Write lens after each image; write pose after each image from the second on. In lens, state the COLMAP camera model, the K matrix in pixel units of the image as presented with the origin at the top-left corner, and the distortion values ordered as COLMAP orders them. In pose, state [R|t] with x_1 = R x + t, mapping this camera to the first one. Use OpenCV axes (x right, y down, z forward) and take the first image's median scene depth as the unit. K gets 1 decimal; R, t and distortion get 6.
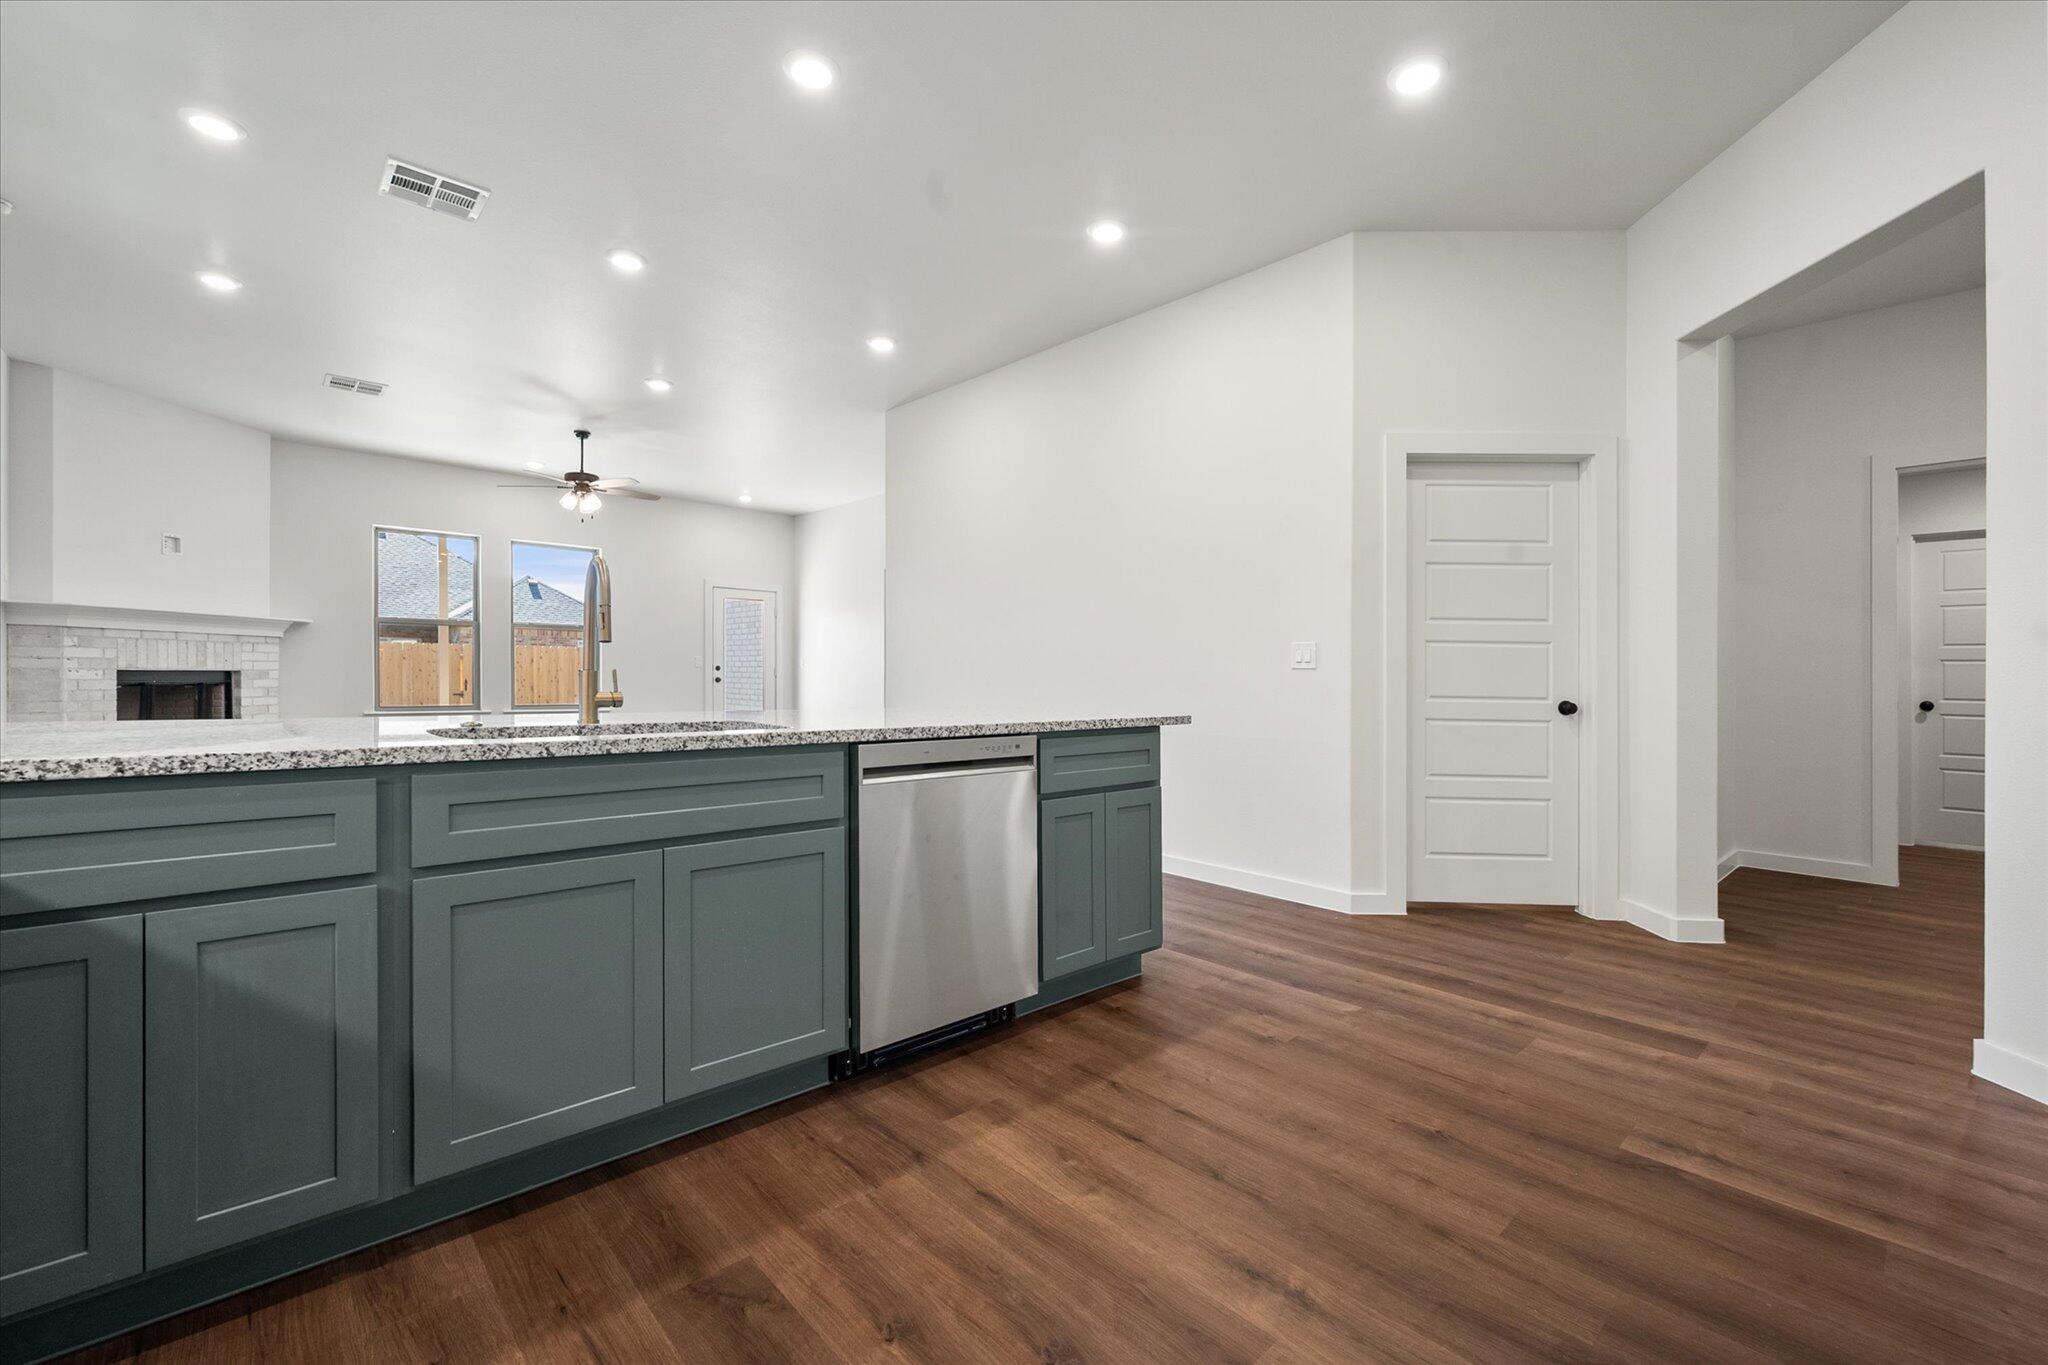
lens RADIAL K [[857.0, 0, 1016.8], [0, 857.0, 672.5], [0, 0, 1]] dist [0.000436, 0.000009]
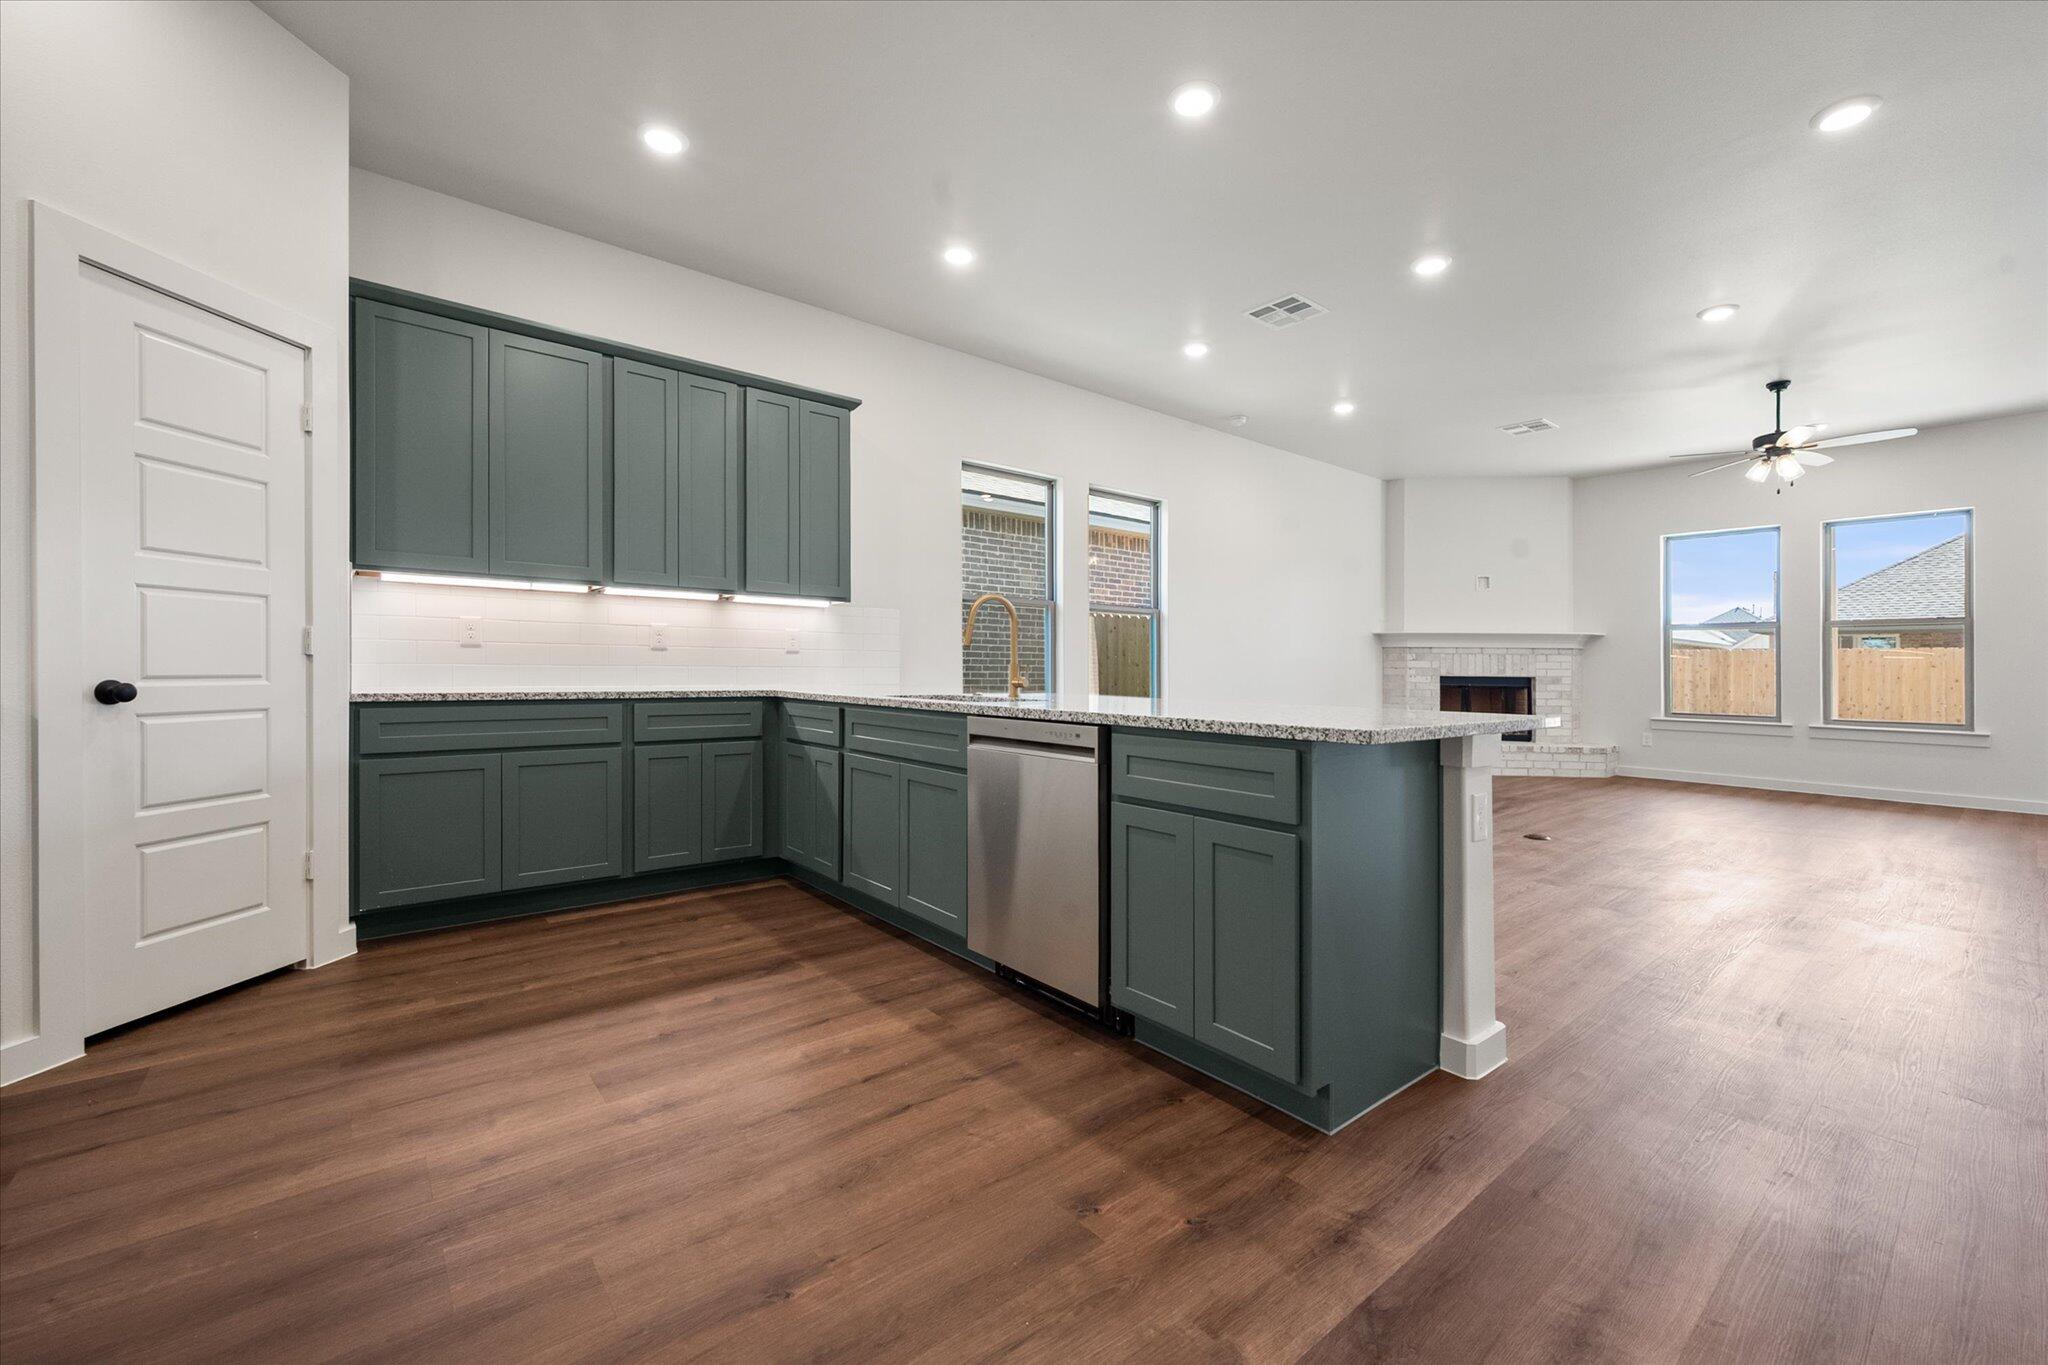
lens RADIAL K [[828.2, 0, 1034.1], [0, 828.2, 667.4], [0, 0, 1]] dist [0.005621, 0.000070]
pose [[-0.050028, -0.015744, -0.998624, 0.369943], [-0.007650, 0.999852, -0.015381, 0.009194], [0.998719, 0.006870, -0.050141, 0.389337]]
